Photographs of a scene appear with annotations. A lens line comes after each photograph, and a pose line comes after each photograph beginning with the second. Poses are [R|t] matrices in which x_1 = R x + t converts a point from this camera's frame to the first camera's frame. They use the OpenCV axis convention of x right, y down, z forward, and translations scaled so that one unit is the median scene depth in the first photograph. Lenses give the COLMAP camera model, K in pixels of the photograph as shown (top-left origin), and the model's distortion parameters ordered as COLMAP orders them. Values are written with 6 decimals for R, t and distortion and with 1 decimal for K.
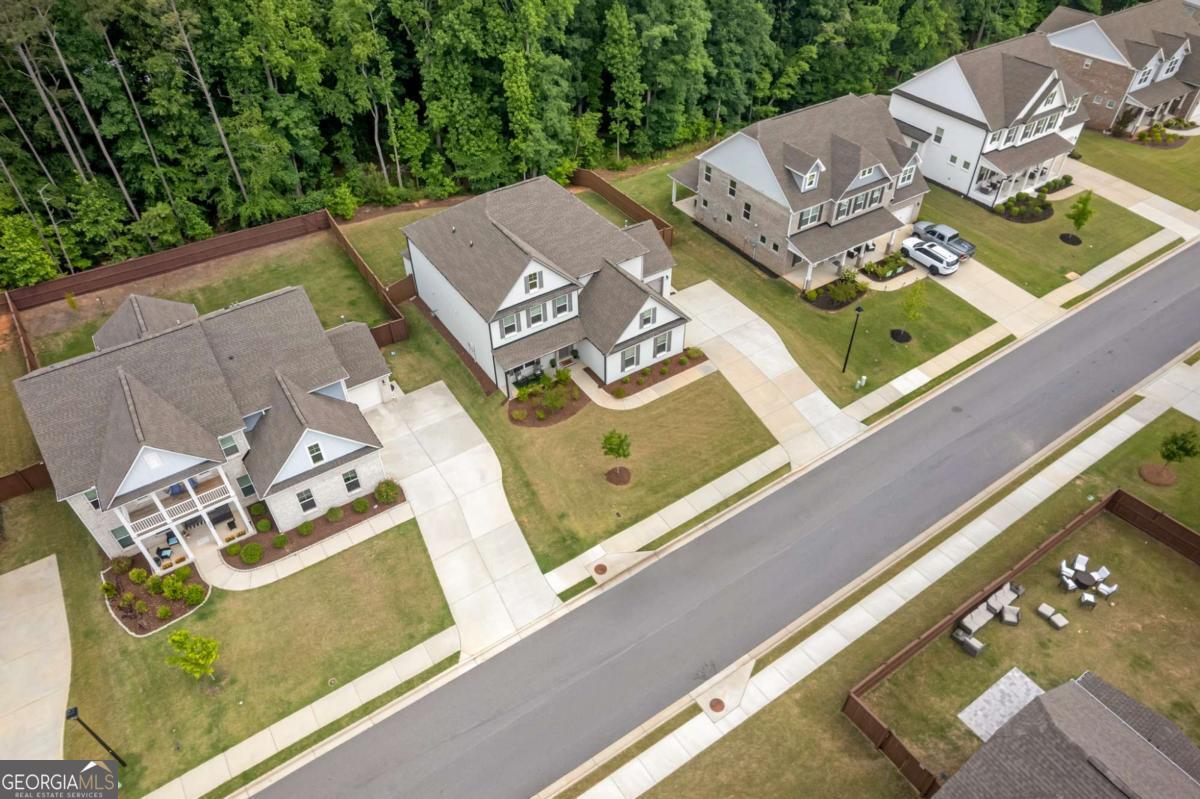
lens RADIAL K [[775.8, 0, 600.0], [0, 775.8, 399.5], [0, 0, 1]] dist [-0.038163, 0.000765]
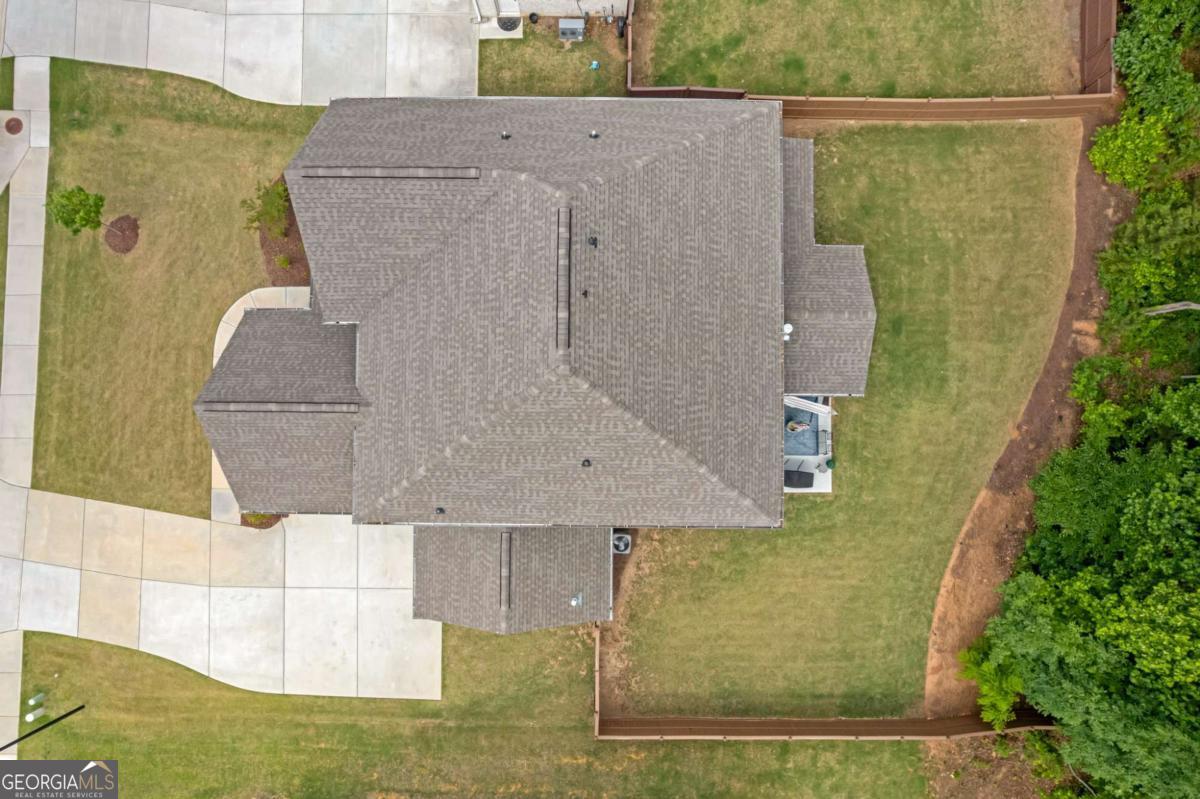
lens RADIAL K [[775.8, 0, 600.0], [0, 775.8, 399.5], [0, 0, 1]] dist [-0.038163, 0.000765]
pose [[-0.558715, 0.828844, -0.029248, -0.067643], [-0.558325, -0.349815, 0.752264, -0.669198], [0.613279, 0.436631, 0.658212, 0.895496]]
